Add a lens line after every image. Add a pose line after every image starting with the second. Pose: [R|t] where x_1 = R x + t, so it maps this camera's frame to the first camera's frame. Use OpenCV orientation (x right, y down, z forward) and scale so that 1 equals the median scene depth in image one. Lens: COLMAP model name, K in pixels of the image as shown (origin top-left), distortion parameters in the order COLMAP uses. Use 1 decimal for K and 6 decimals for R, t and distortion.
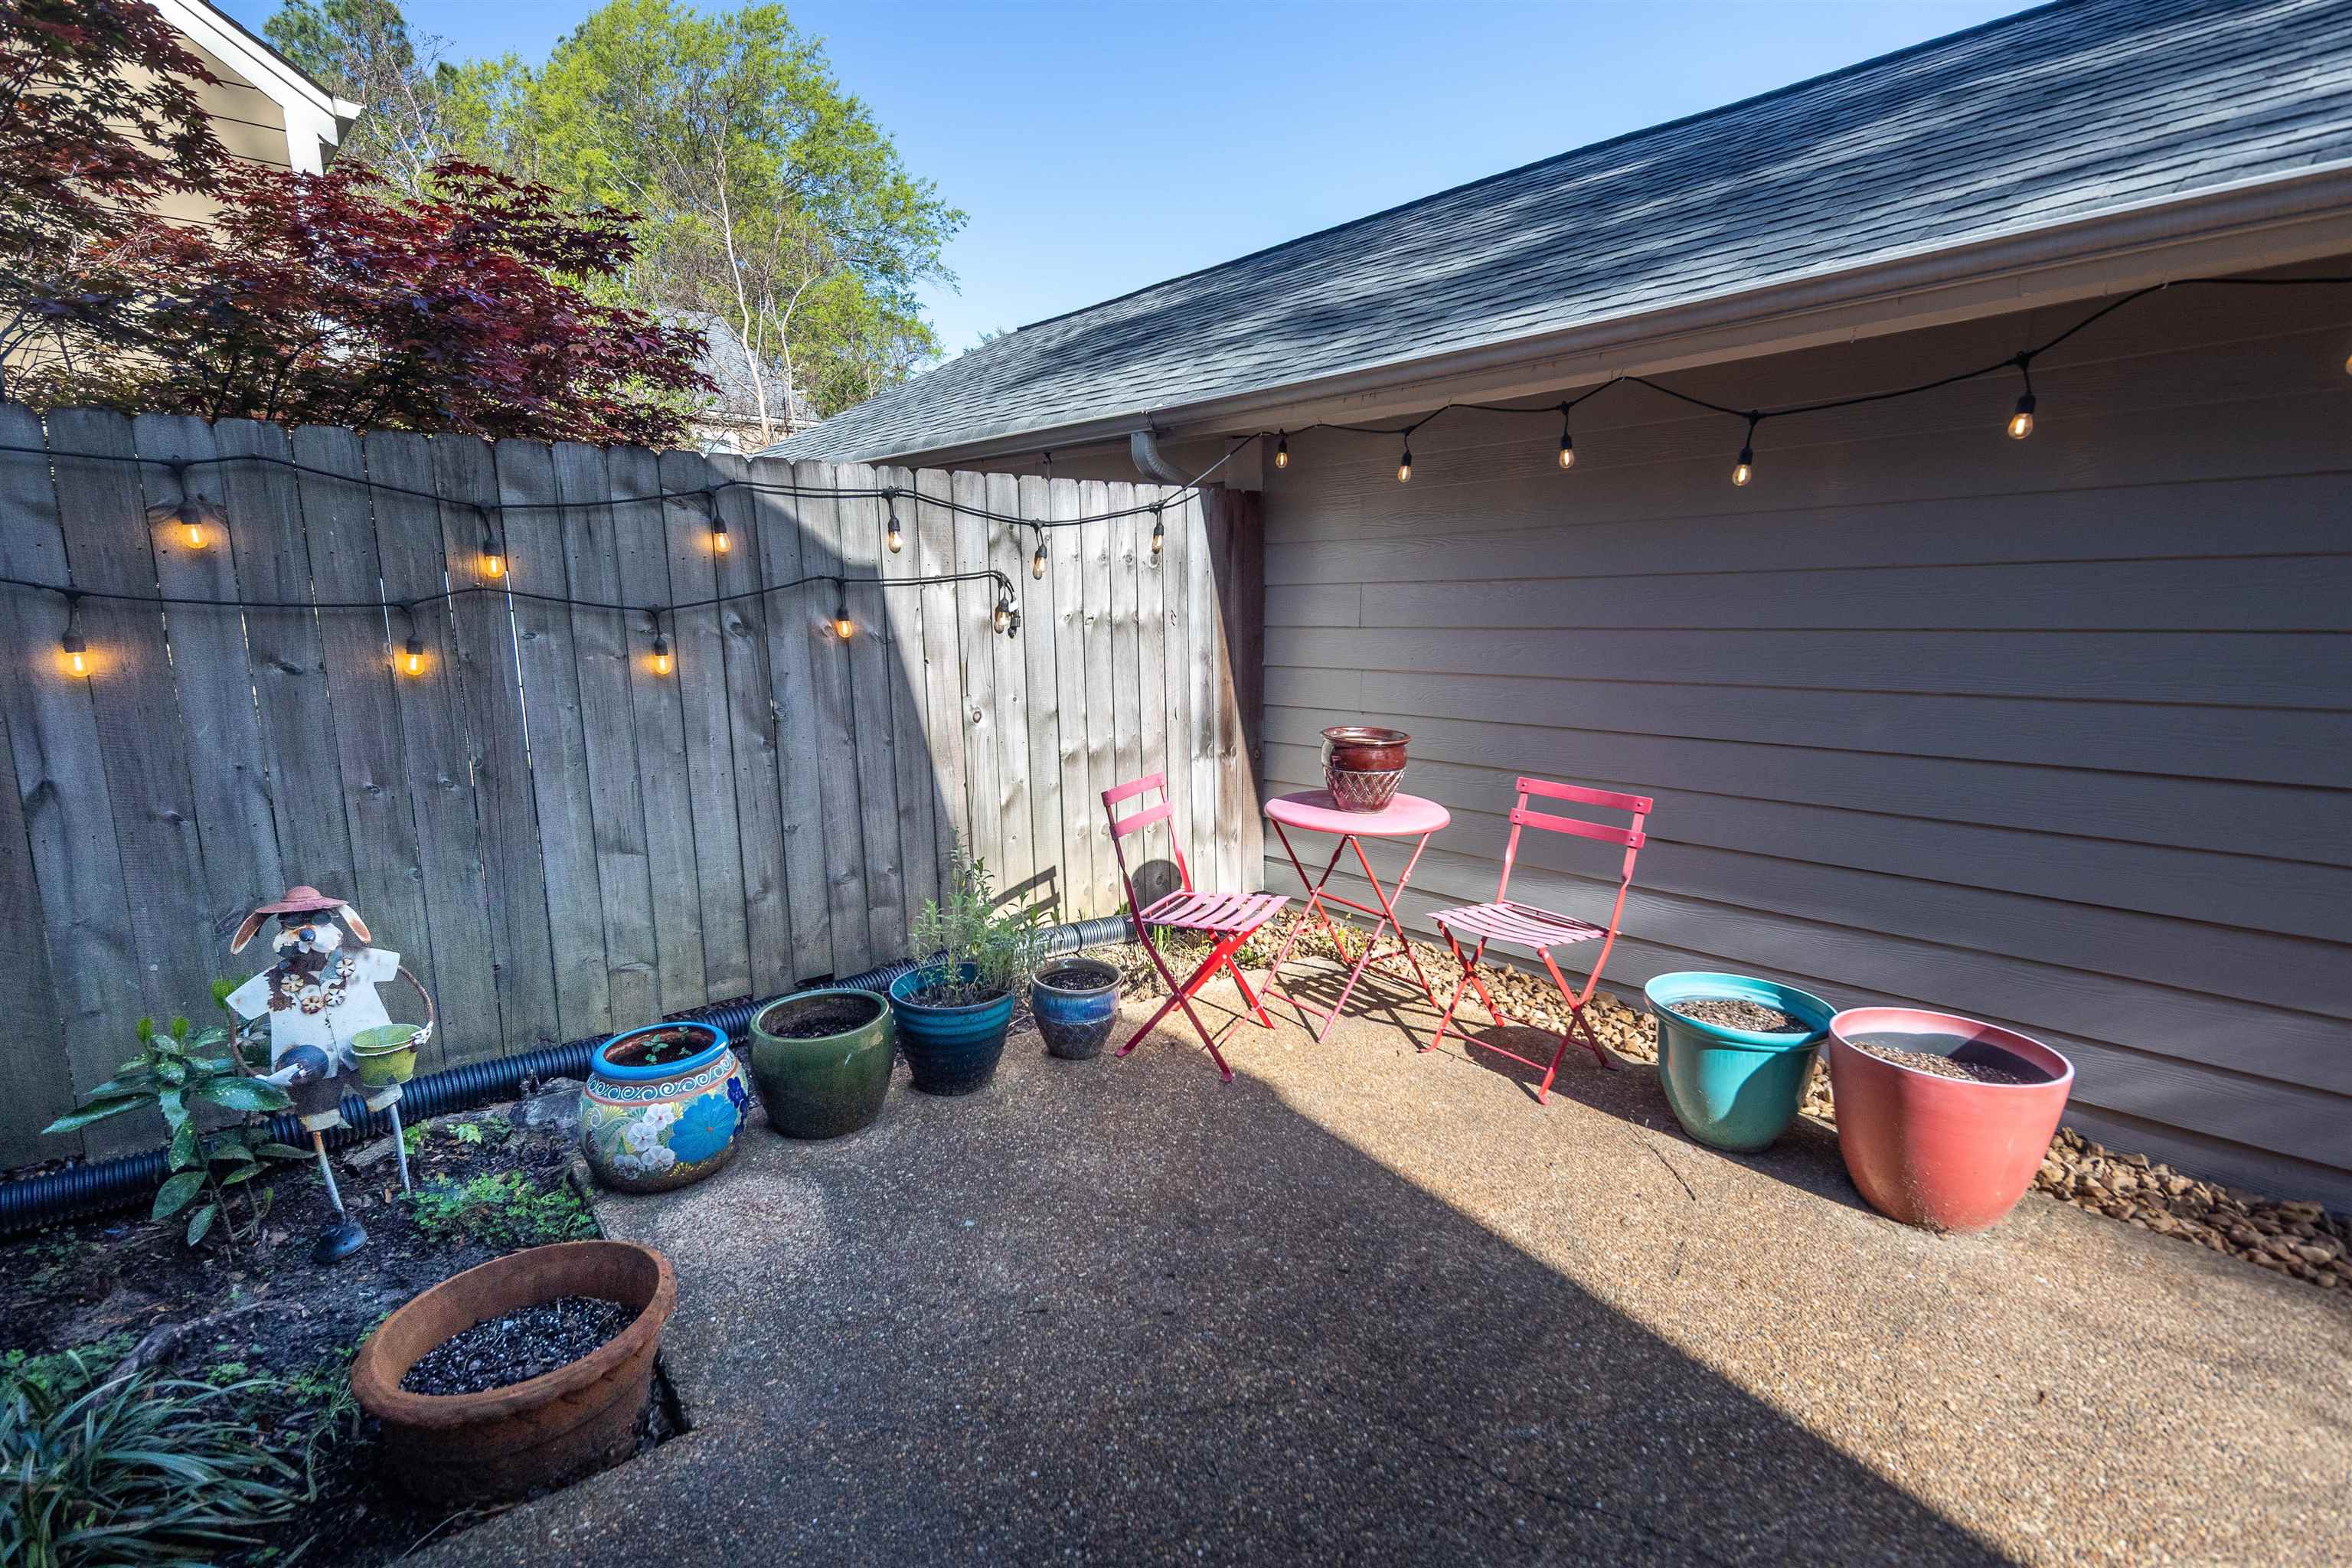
lens RADIAL K [[1119.4, 0, 1166.7], [0, 1119.4, 785.0], [0, 0, 1]] dist [0.029766, -0.000241]
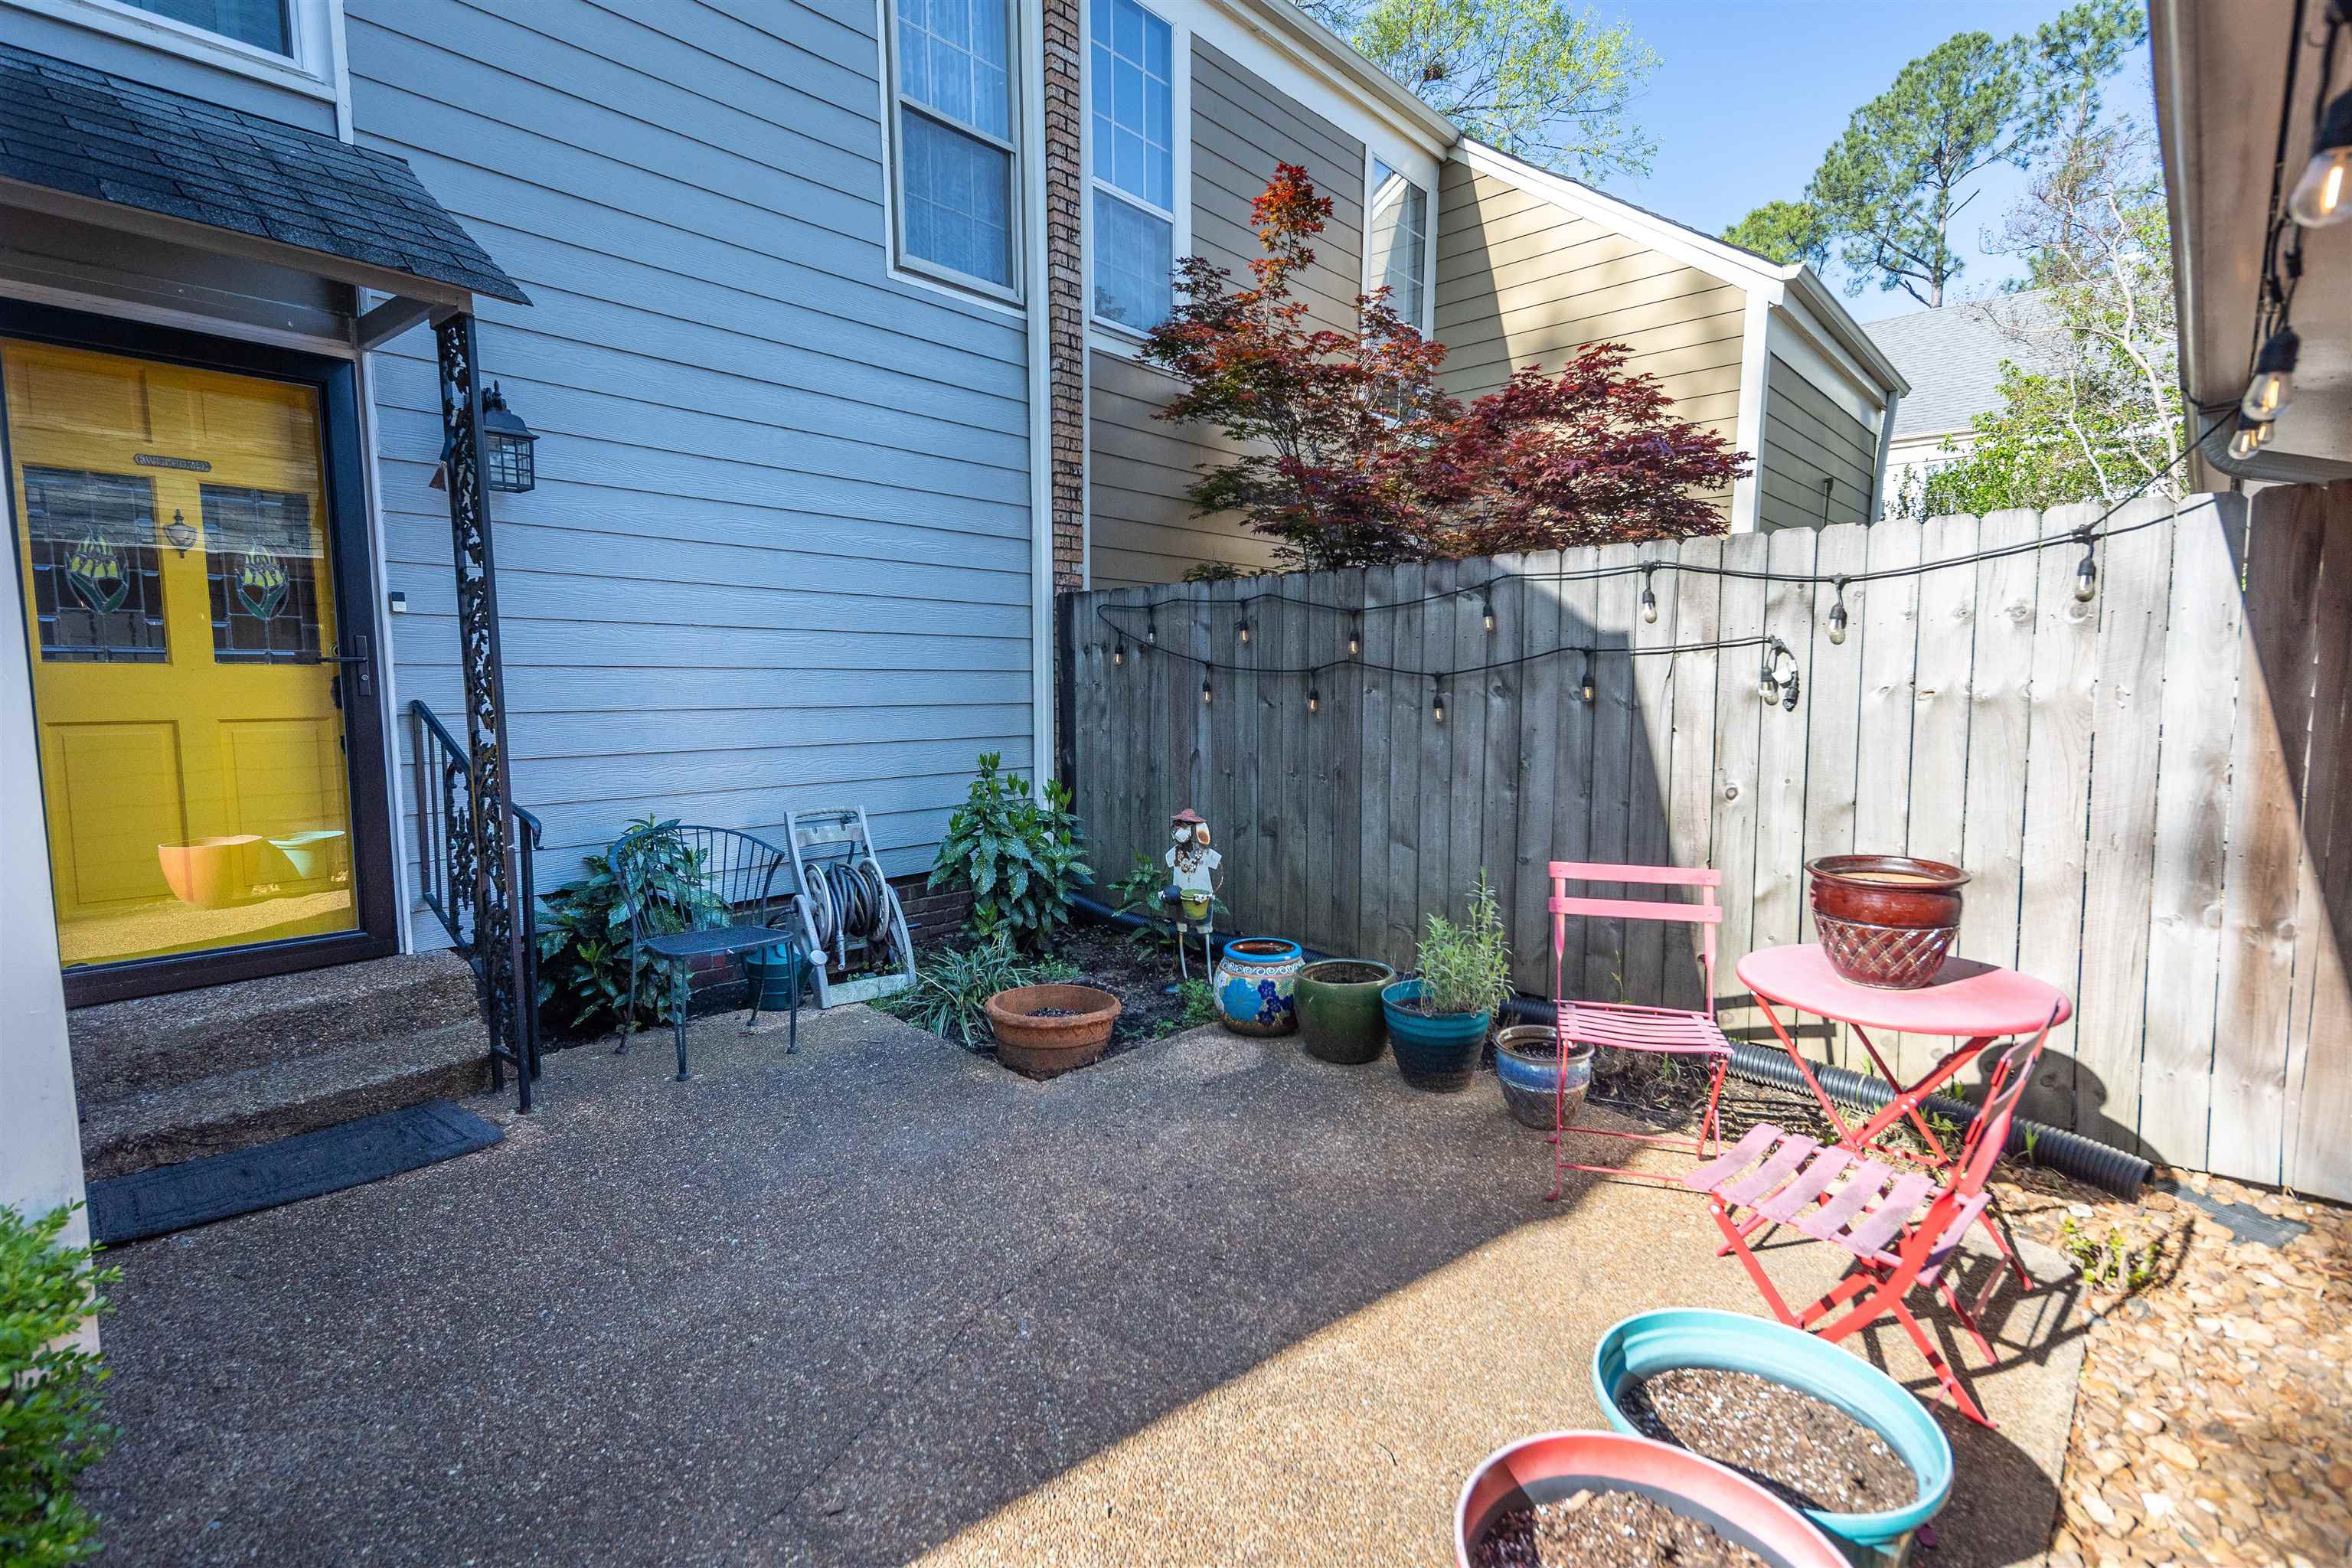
lens RADIAL K [[1119.4, 0, 1167.8], [0, 1119.4, 781.4], [0, 0, 1]] dist [0.029766, -0.000241]
pose [[0.103180, 0.105441, -0.989058, 0.779722], [-0.166748, 0.982127, 0.087306, -0.082011], [0.980586, 0.155915, 0.118918, 0.475791]]
